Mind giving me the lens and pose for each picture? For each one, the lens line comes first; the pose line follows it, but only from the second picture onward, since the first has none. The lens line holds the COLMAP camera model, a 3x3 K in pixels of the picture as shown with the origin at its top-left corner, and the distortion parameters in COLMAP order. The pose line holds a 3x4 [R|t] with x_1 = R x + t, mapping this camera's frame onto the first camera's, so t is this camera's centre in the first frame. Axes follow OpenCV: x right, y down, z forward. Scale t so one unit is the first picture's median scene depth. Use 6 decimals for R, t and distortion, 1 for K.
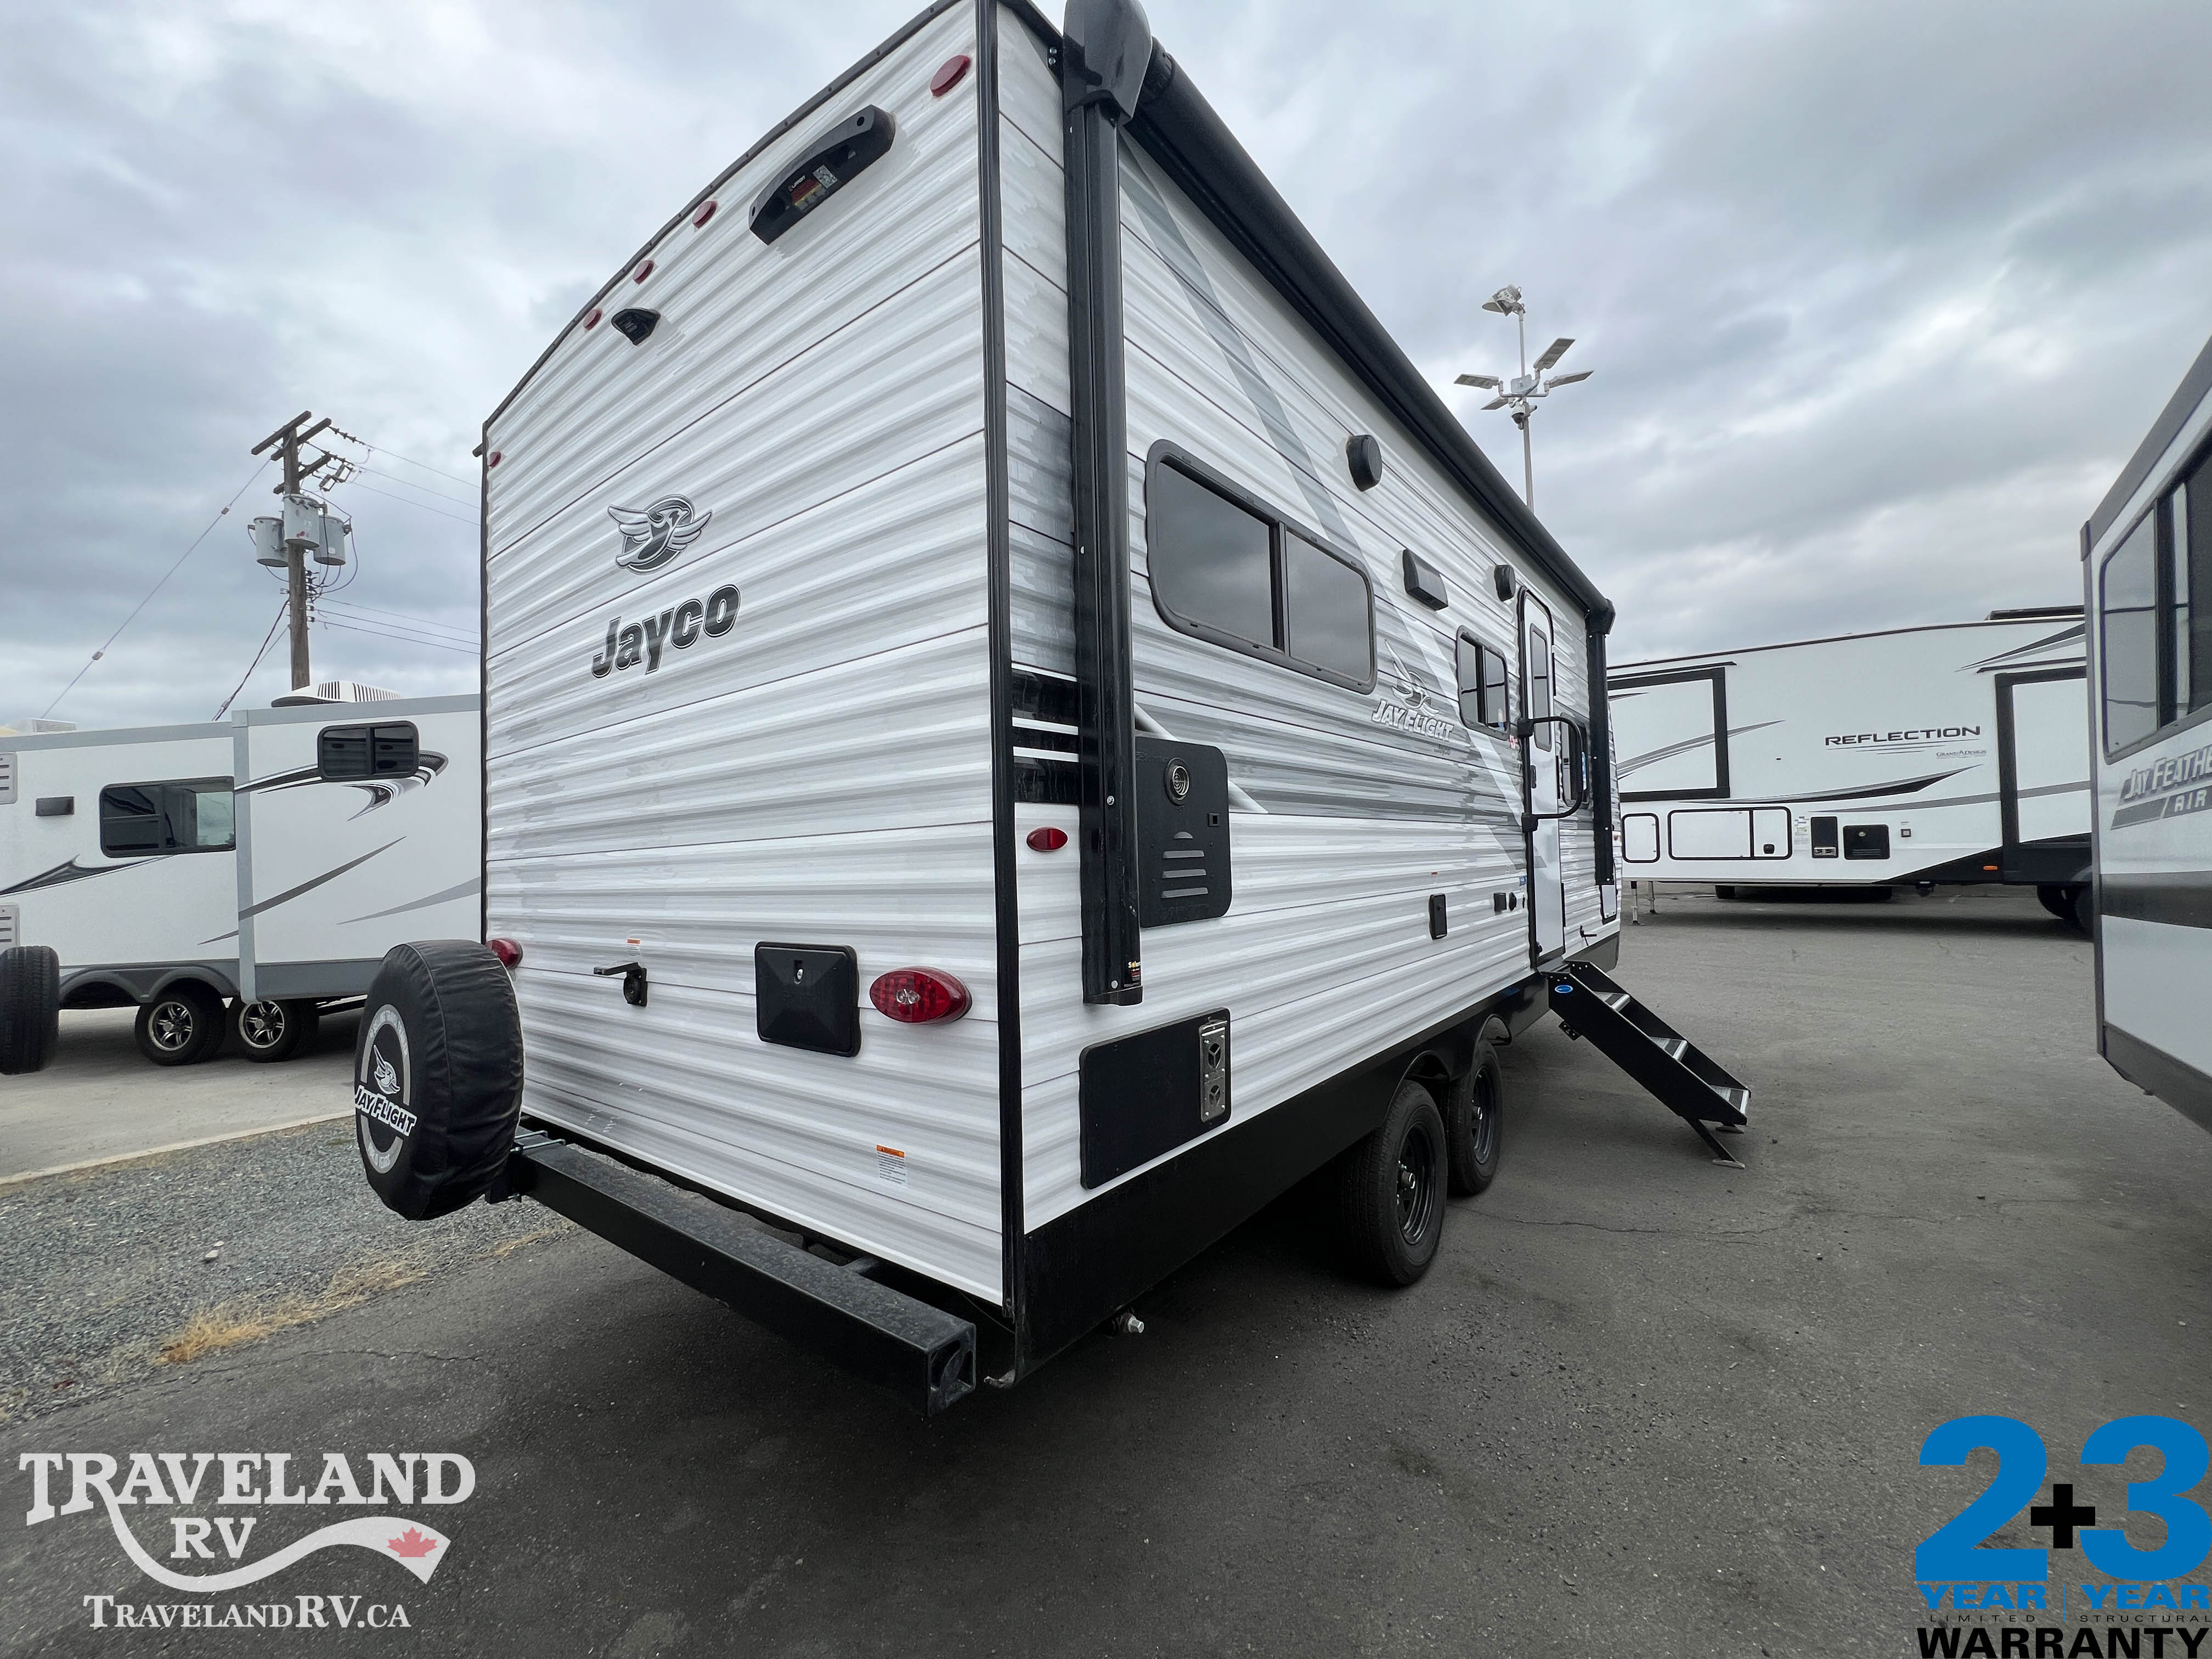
lens RADIAL K [[885.3, 0, 1104.2], [0, 885.3, 827.4], [0, 0, 1]] dist [-0.002130, 0.000207]
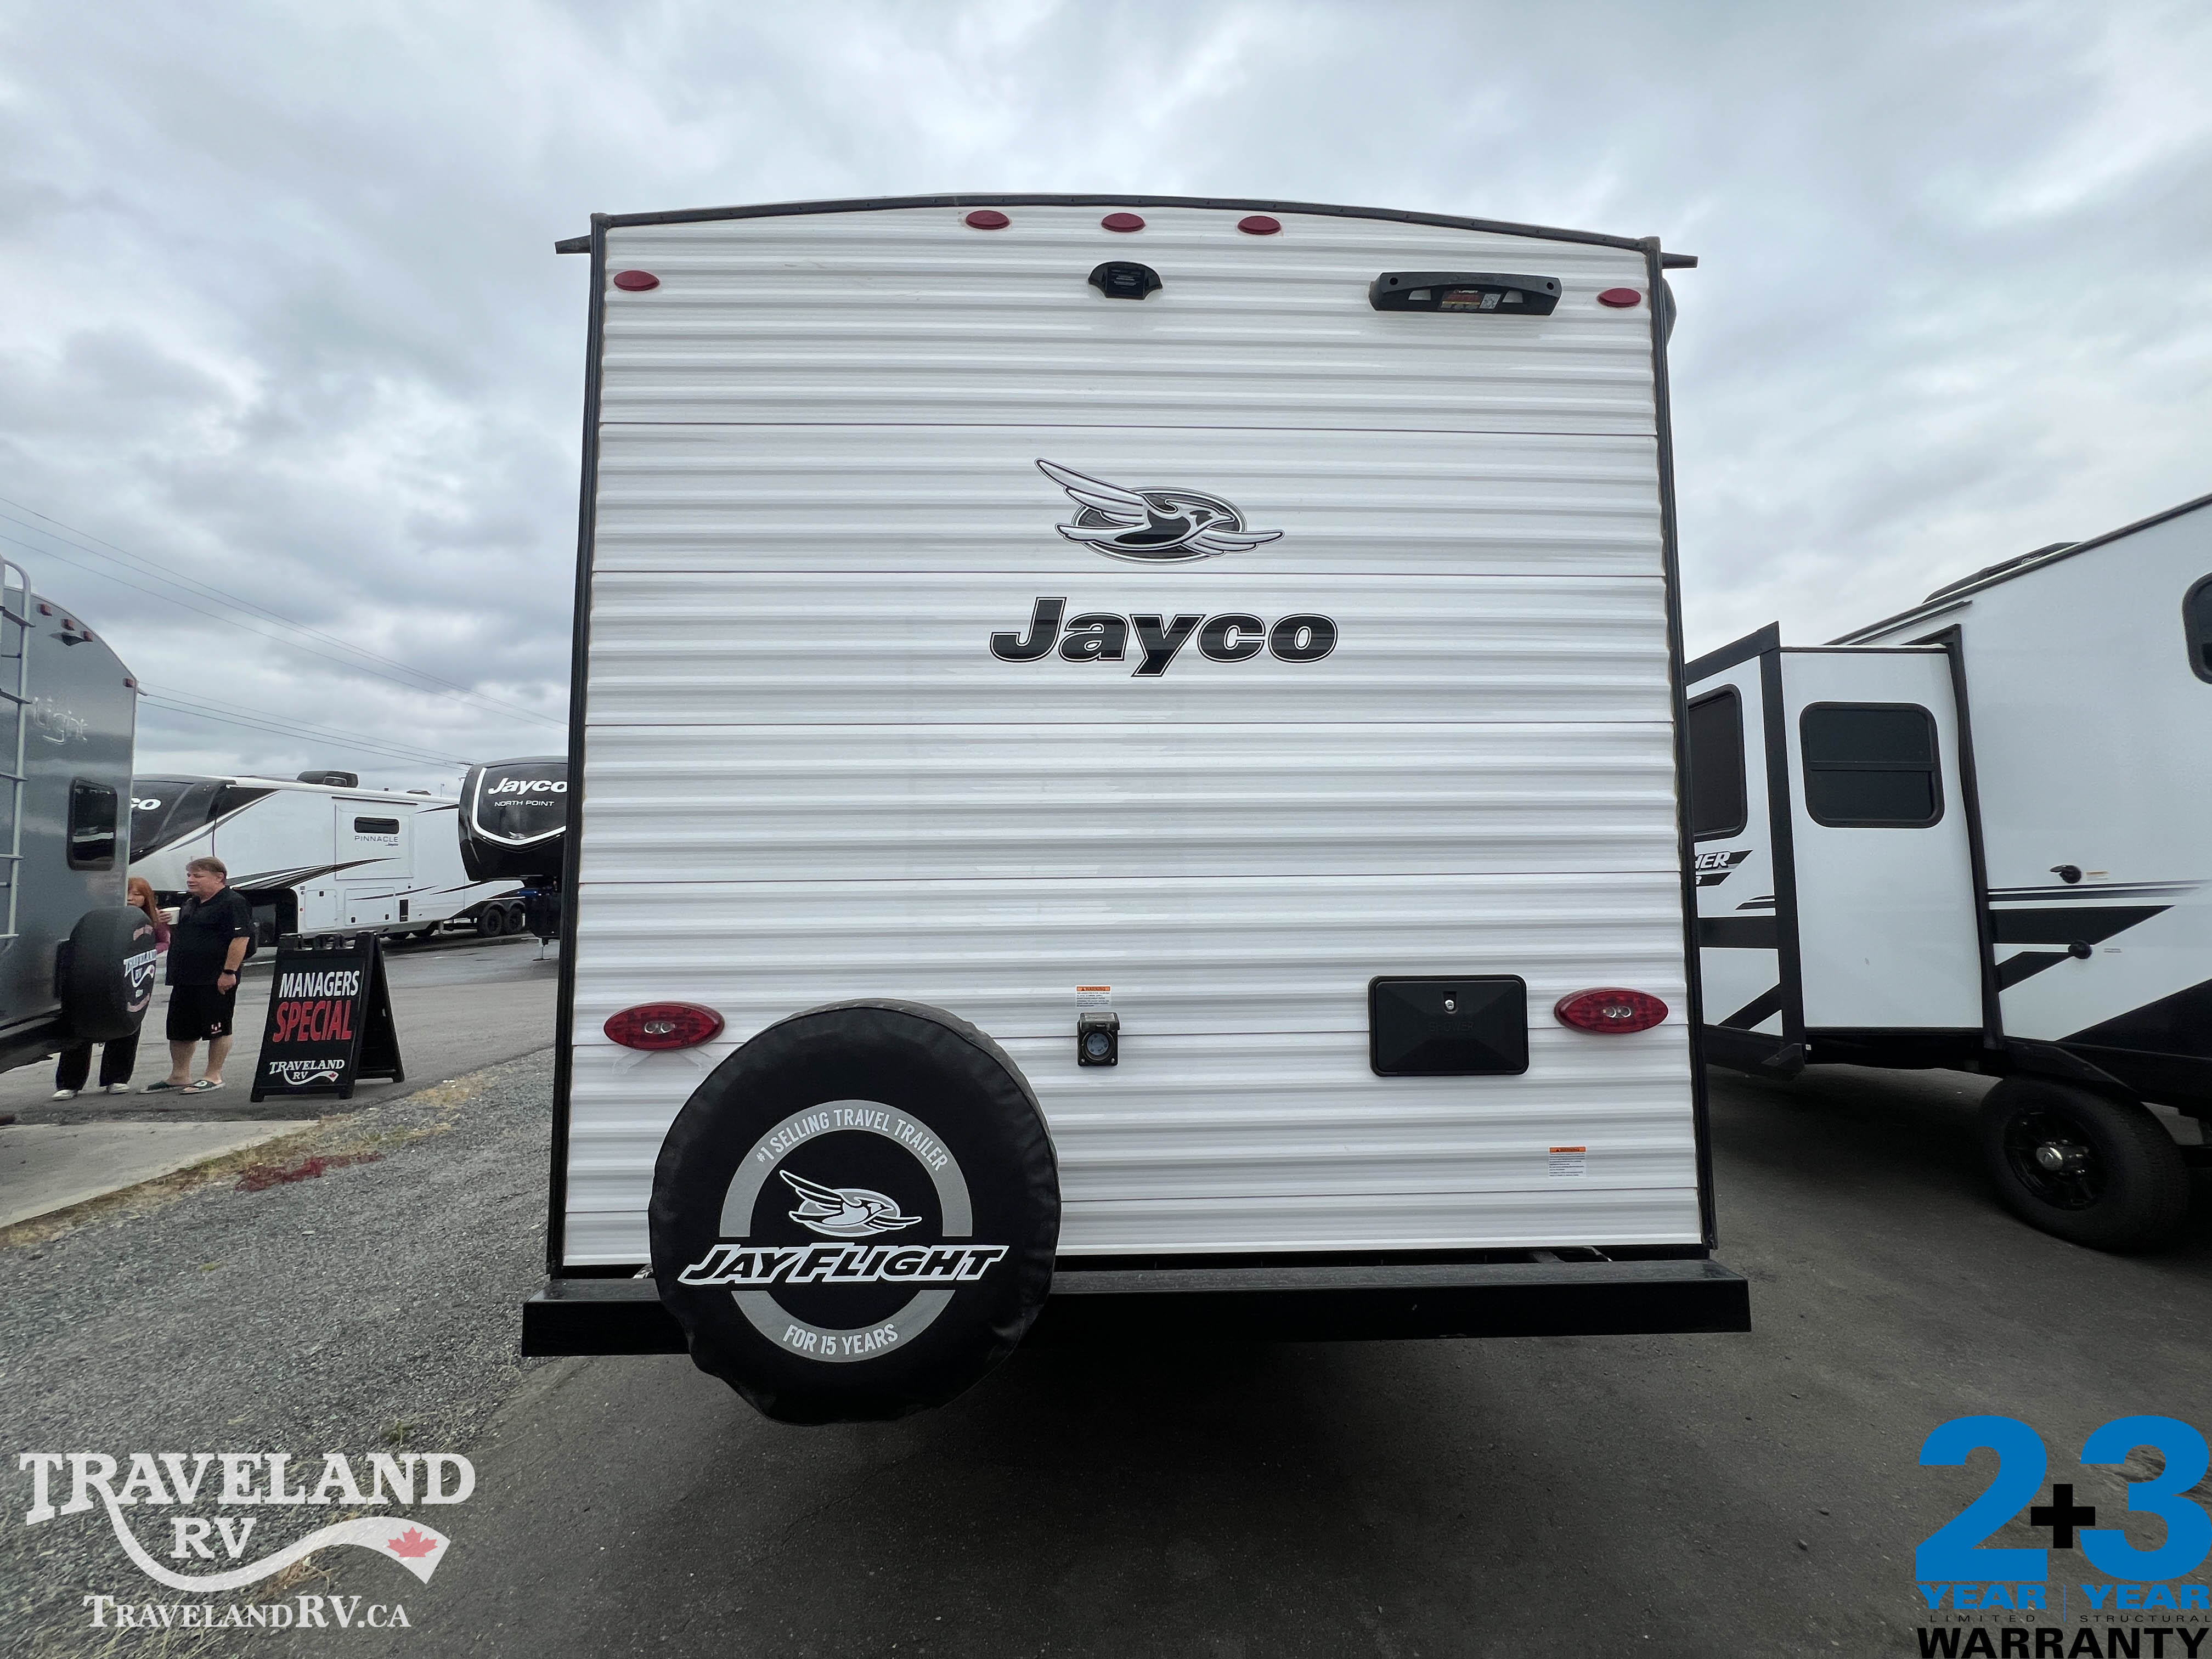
lens RADIAL K [[885.3, 0, 1104.2], [0, 885.3, 827.4], [0, 0, 1]] dist [-0.002130, 0.000207]
pose [[0.763222, 0.073743, 0.641915, -1.207654], [-0.041142, 0.996996, -0.065618, 0.036281], [-0.644825, 0.023672, 0.763963, 0.401178]]
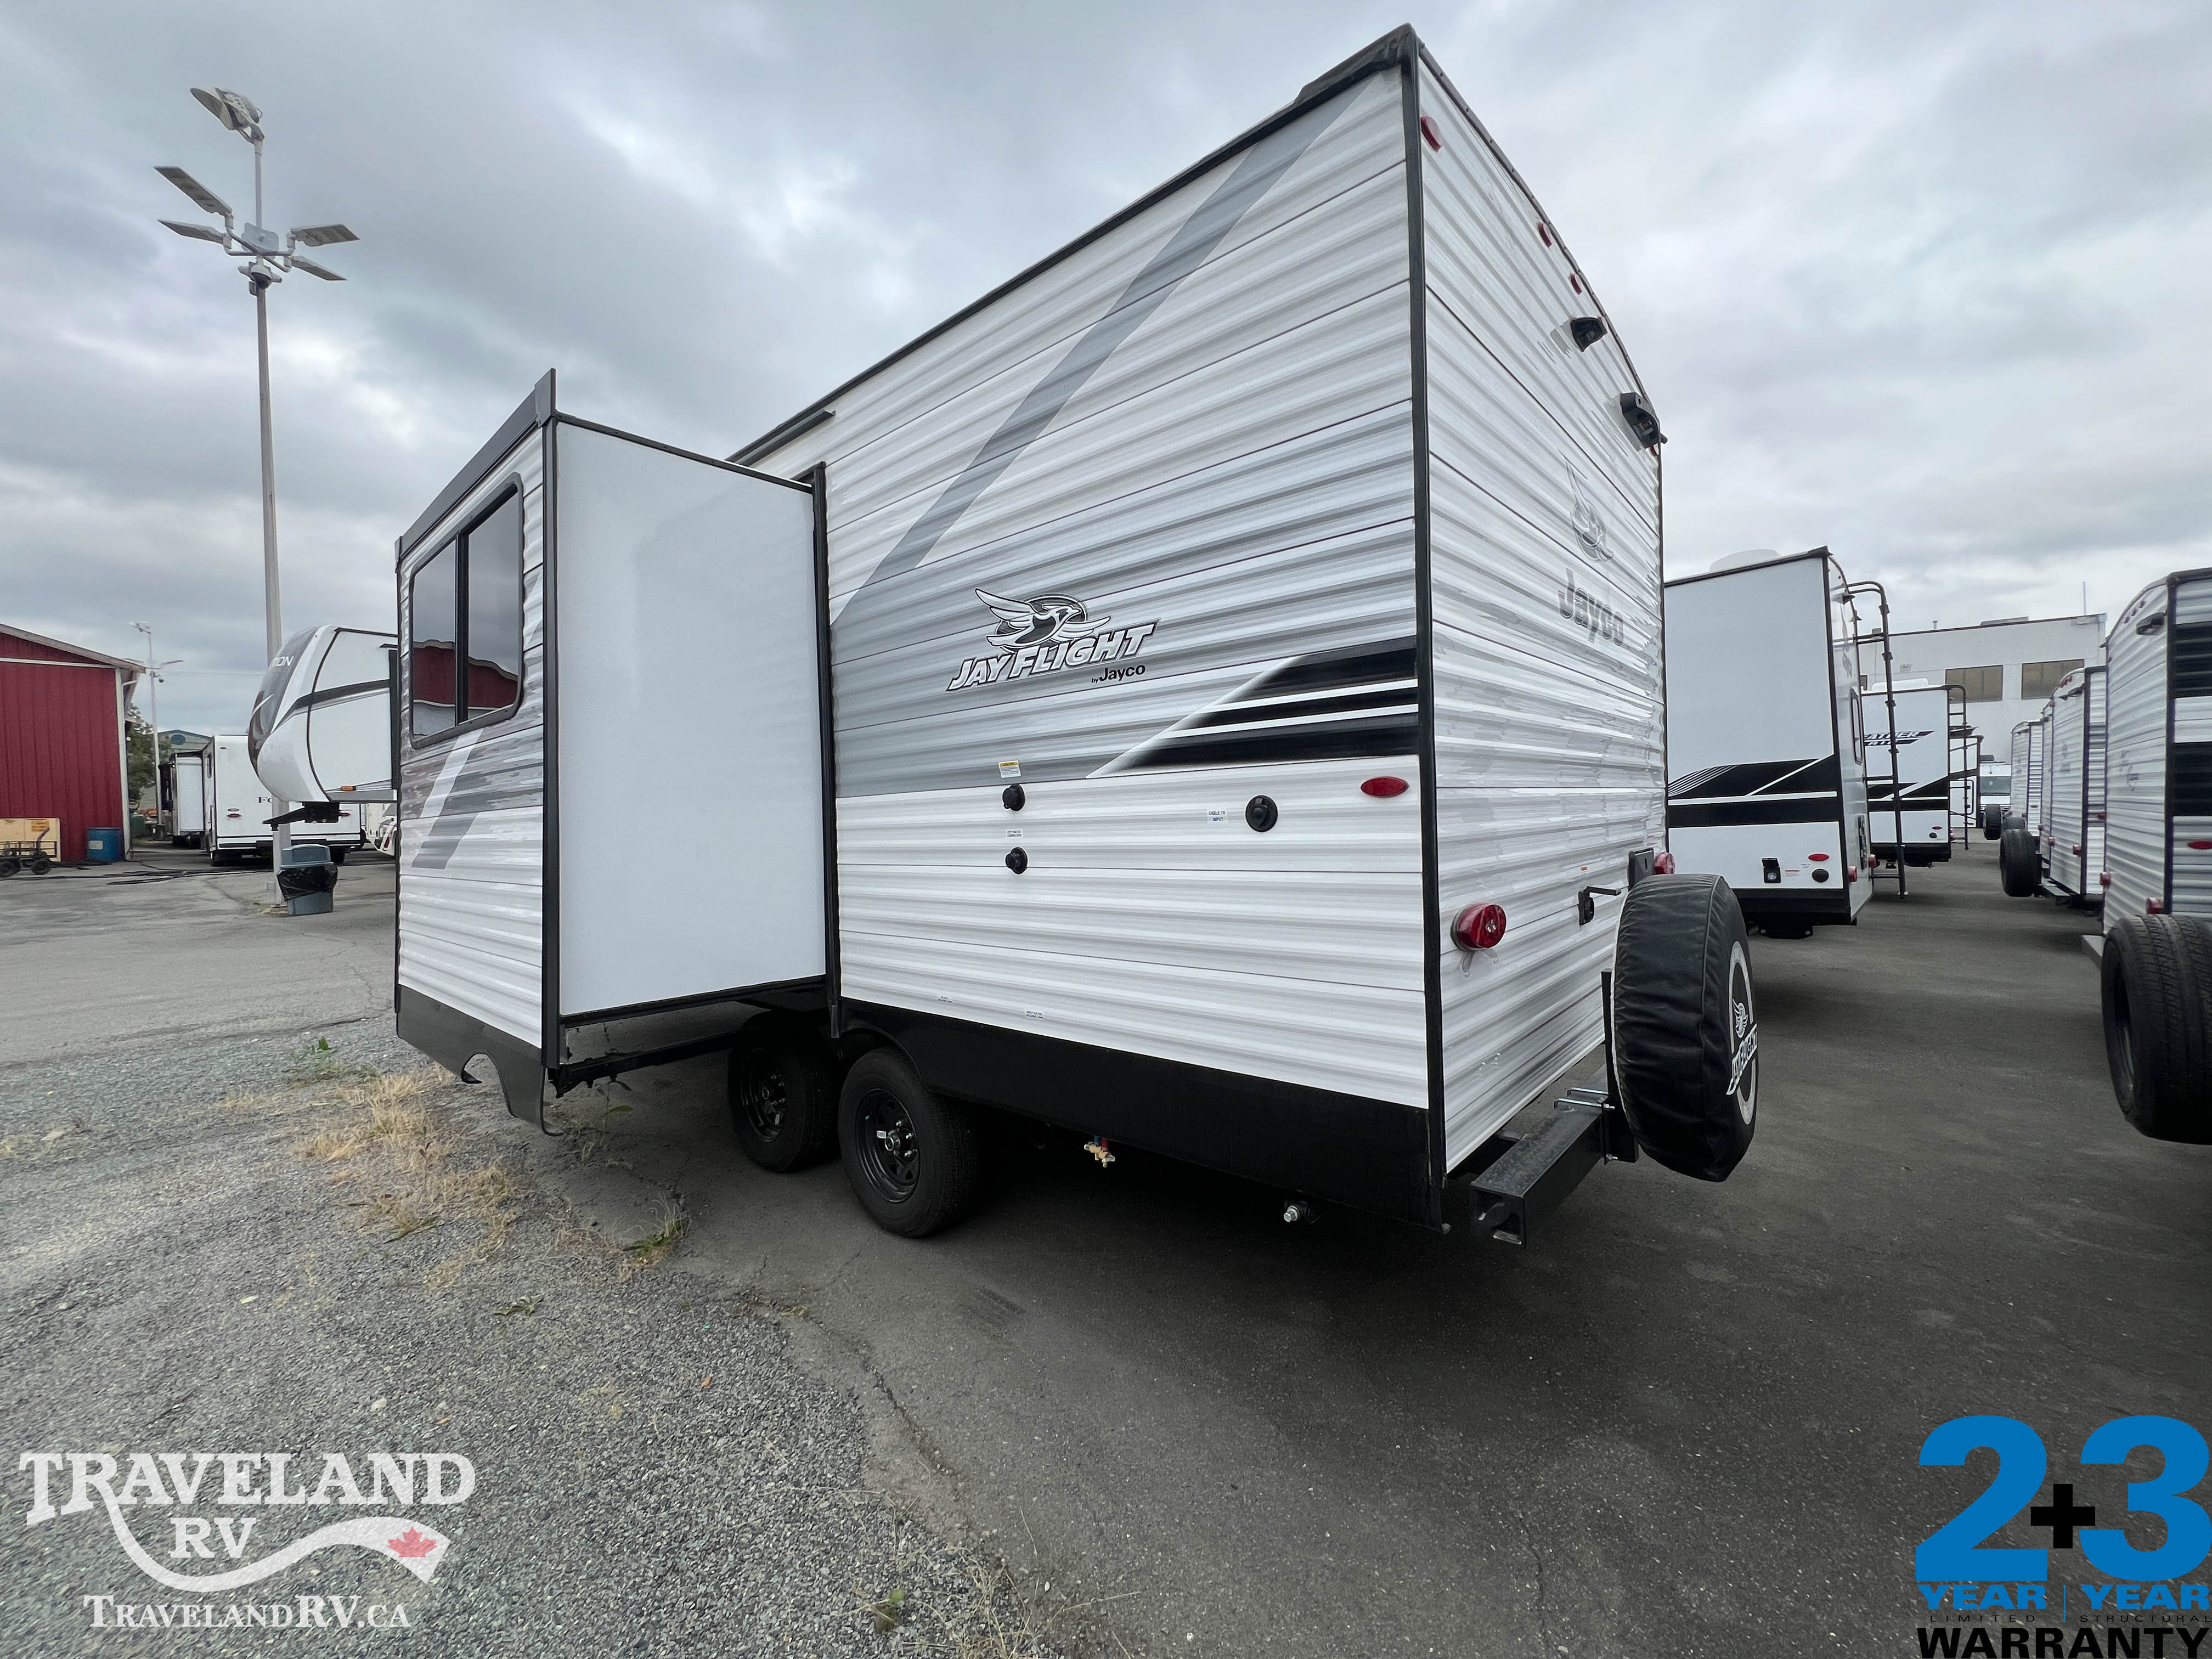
lens RADIAL K [[888.5, 0, 1105.8], [0, 888.5, 827.6], [0, 0, 1]] dist [-0.000770, -0.000129]
pose [[0.061544, 0.016420, 0.997969, -1.868640], [-0.004698, 0.999858, -0.016162, 0.140182], [-0.998093, -0.003694, 0.061612, 1.707918]]
